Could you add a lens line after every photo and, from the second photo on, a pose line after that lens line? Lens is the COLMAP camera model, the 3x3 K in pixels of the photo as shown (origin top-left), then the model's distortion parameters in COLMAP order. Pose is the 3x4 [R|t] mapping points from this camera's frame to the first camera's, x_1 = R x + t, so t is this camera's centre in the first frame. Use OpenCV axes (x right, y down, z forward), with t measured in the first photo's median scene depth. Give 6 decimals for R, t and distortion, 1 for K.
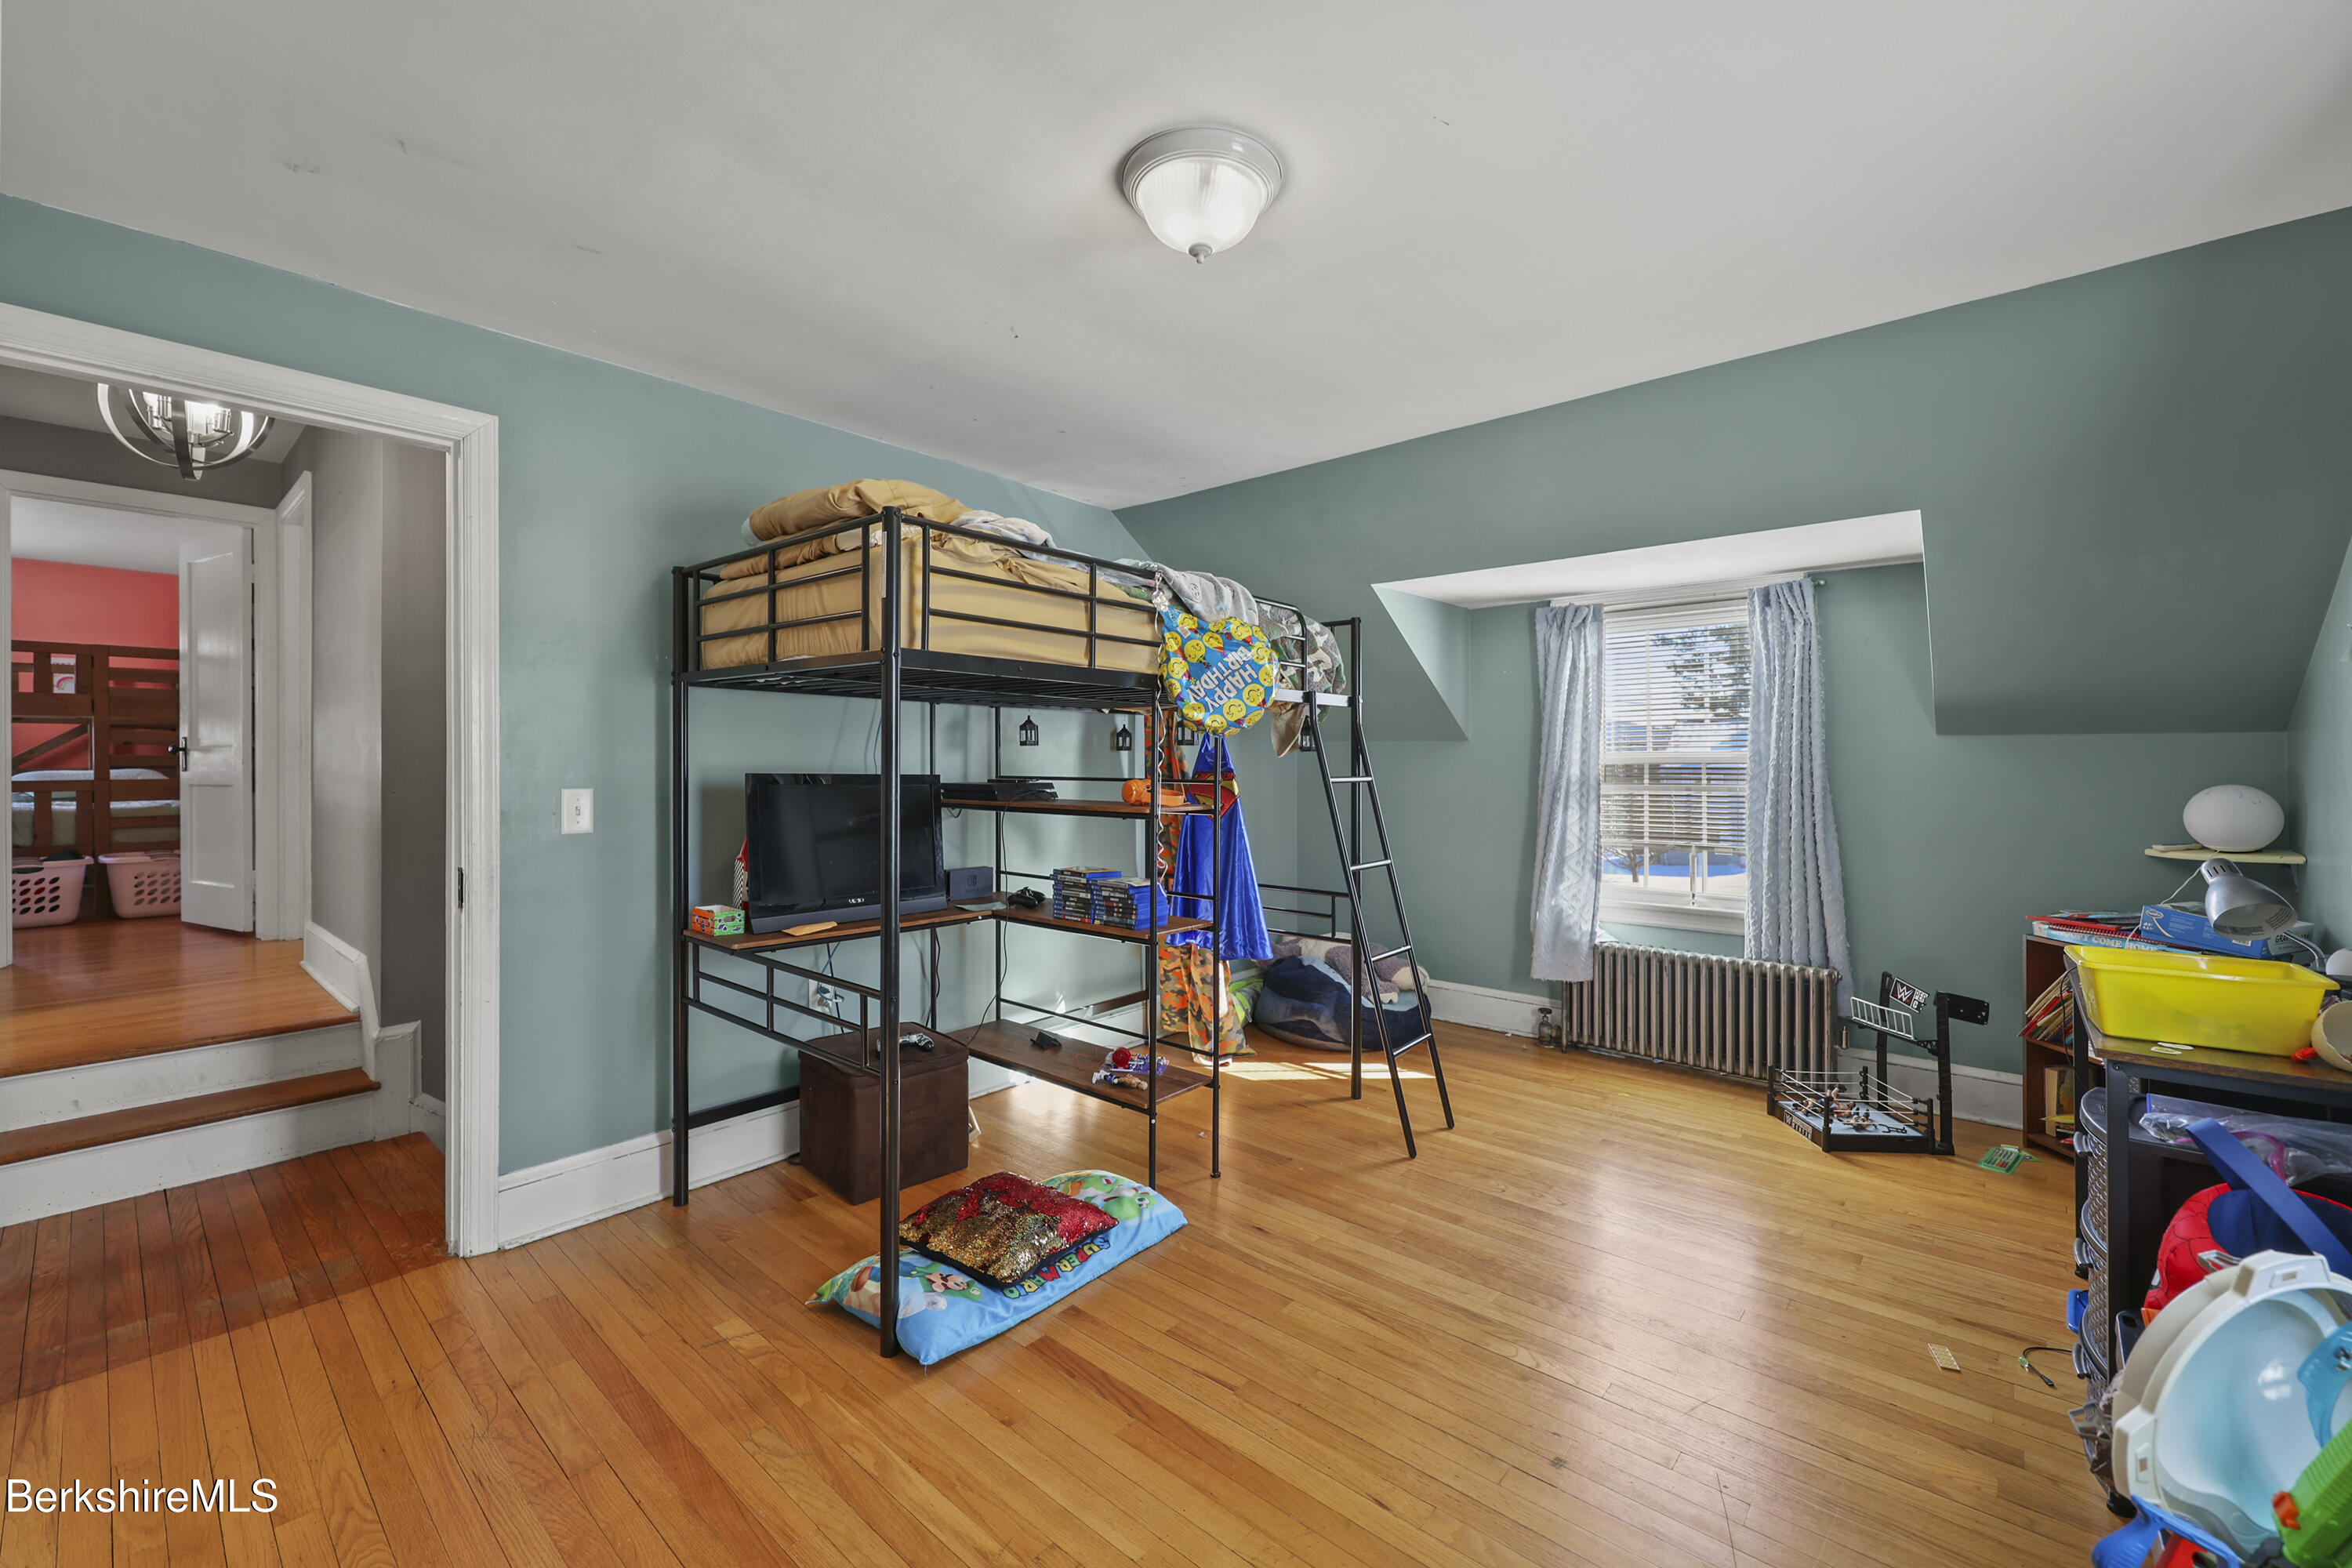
lens RADIAL K [[951.1, 0, 1178.8], [0, 951.1, 770.3], [0, 0, 1]] dist [-0.002866, -0.000317]
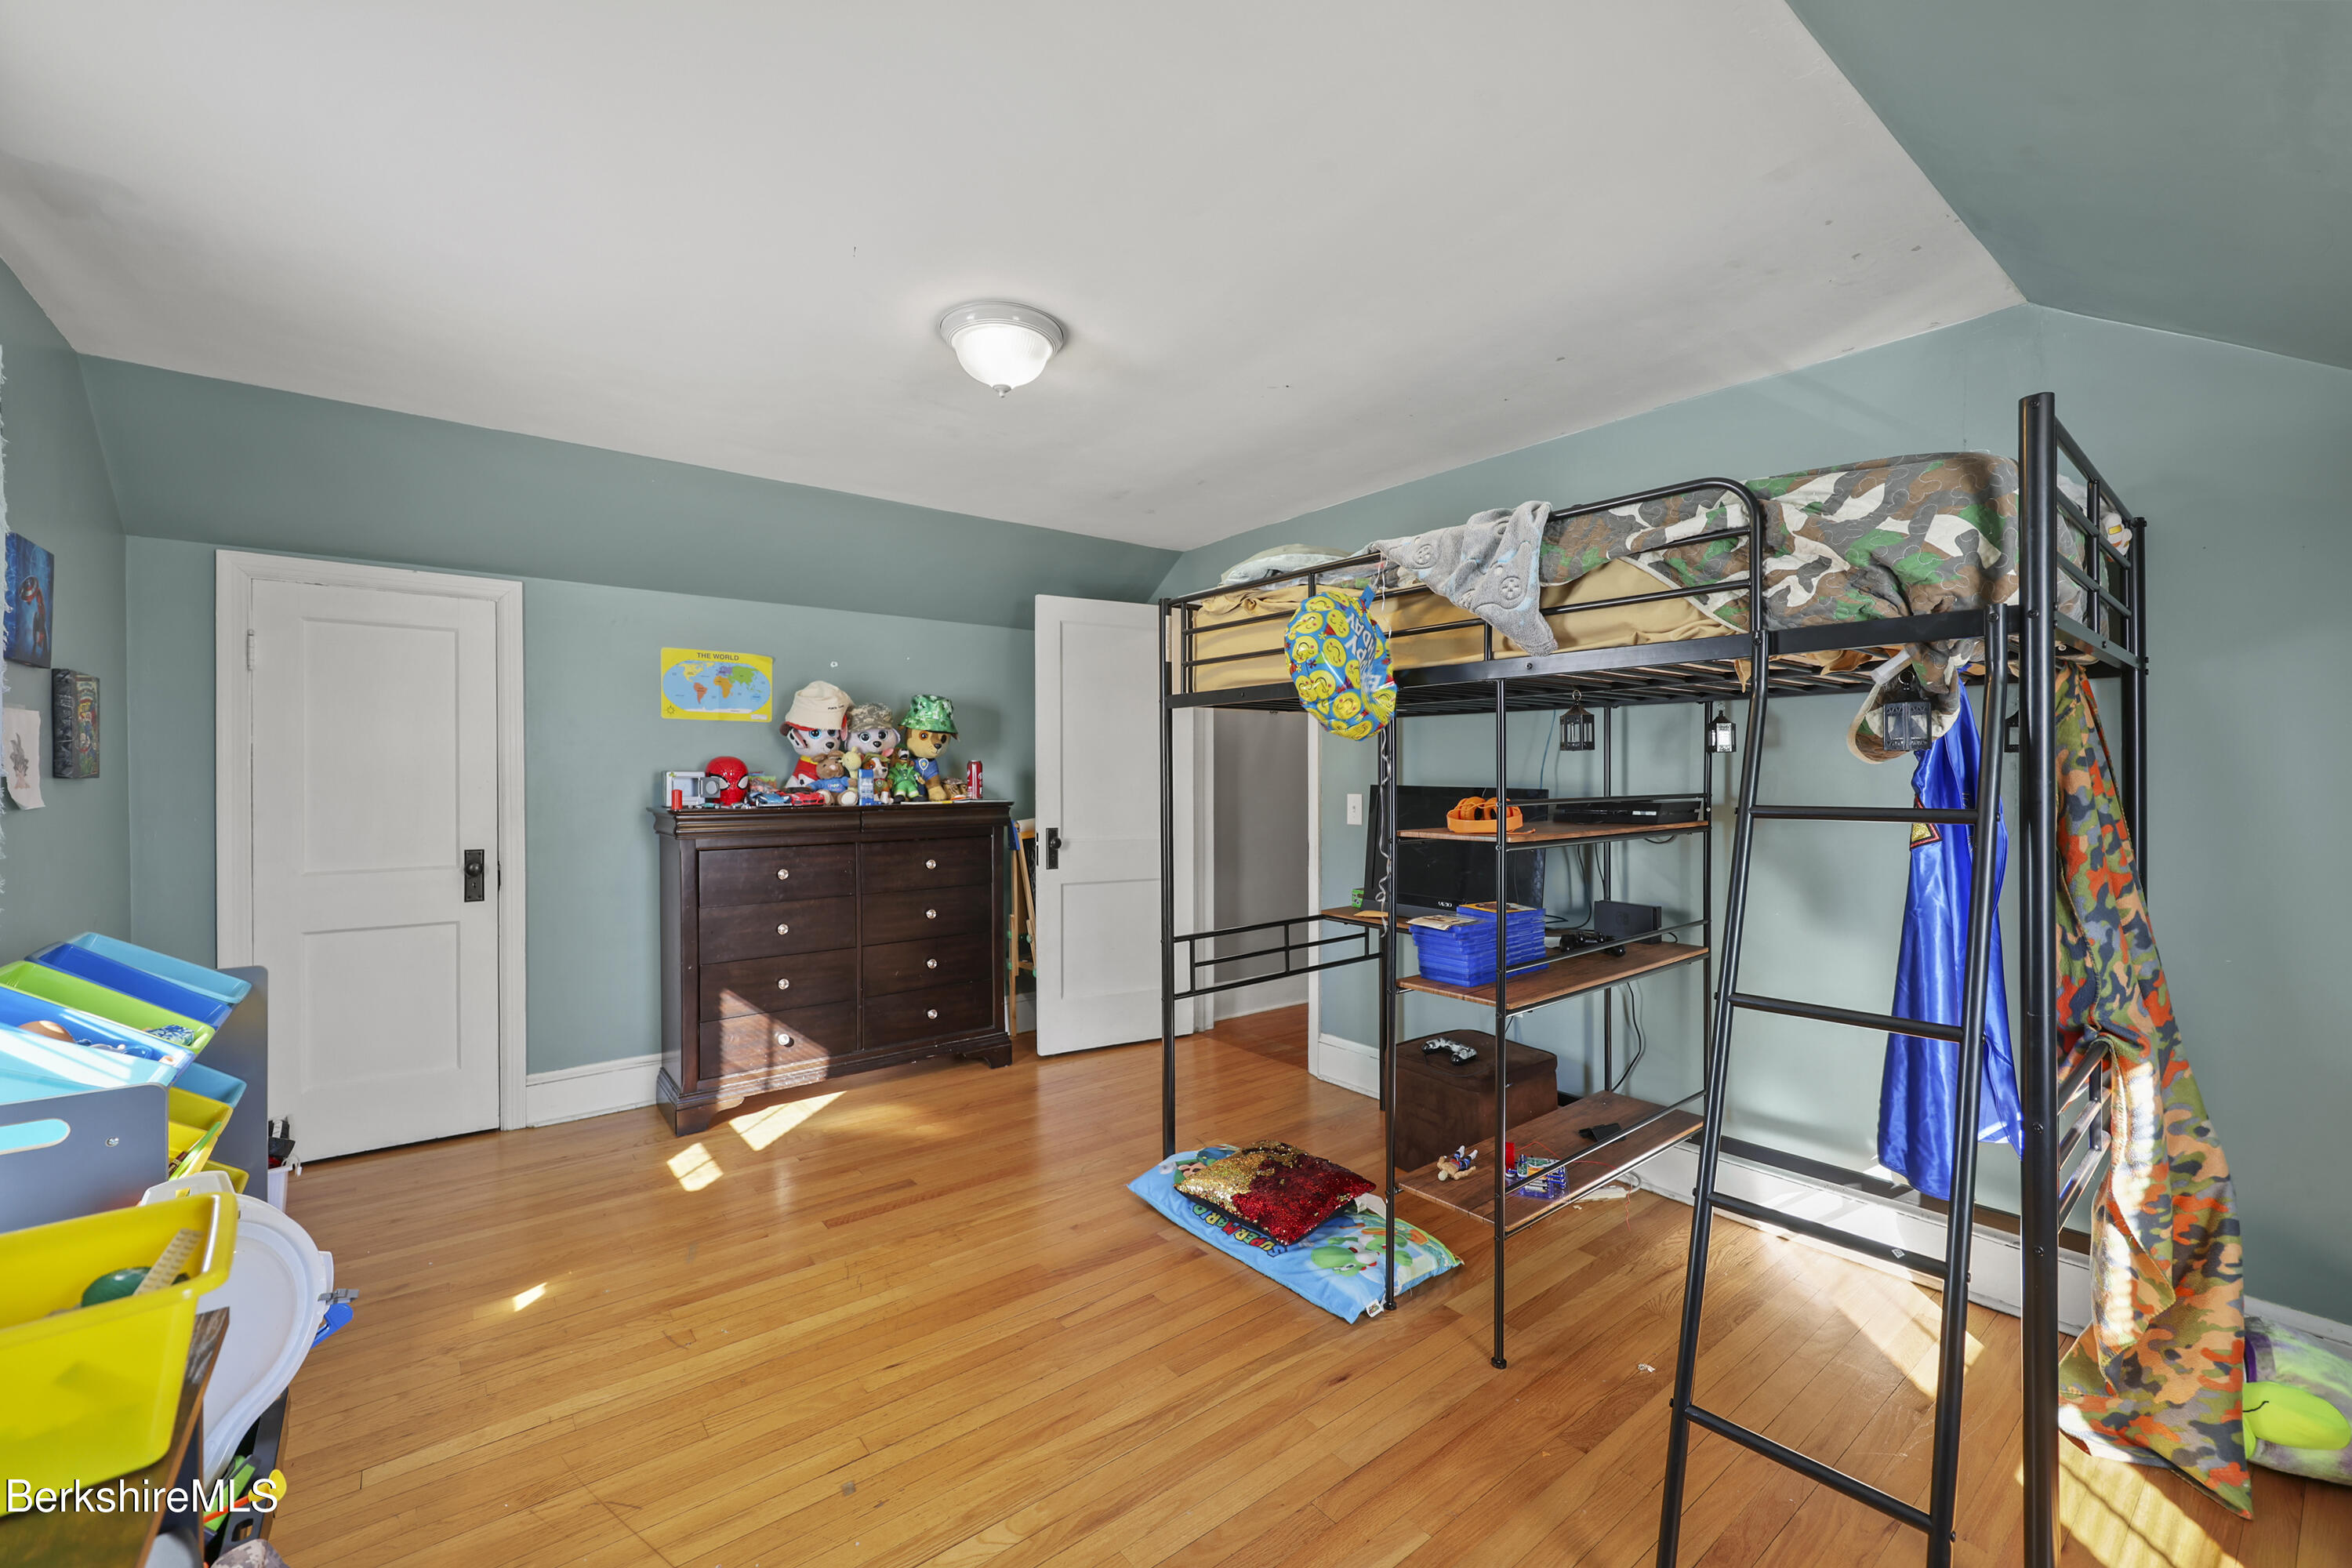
lens RADIAL K [[951.1, 0, 1179.1], [0, 951.1, 781.2], [0, 0, 1]] dist [-0.002866, -0.000317]
pose [[-0.186221, 0.006888, -0.982484, 0.971223], [-0.006429, 0.999945, 0.008229, -0.010619], [0.982487, 0.007849, -0.186167, 1.132173]]
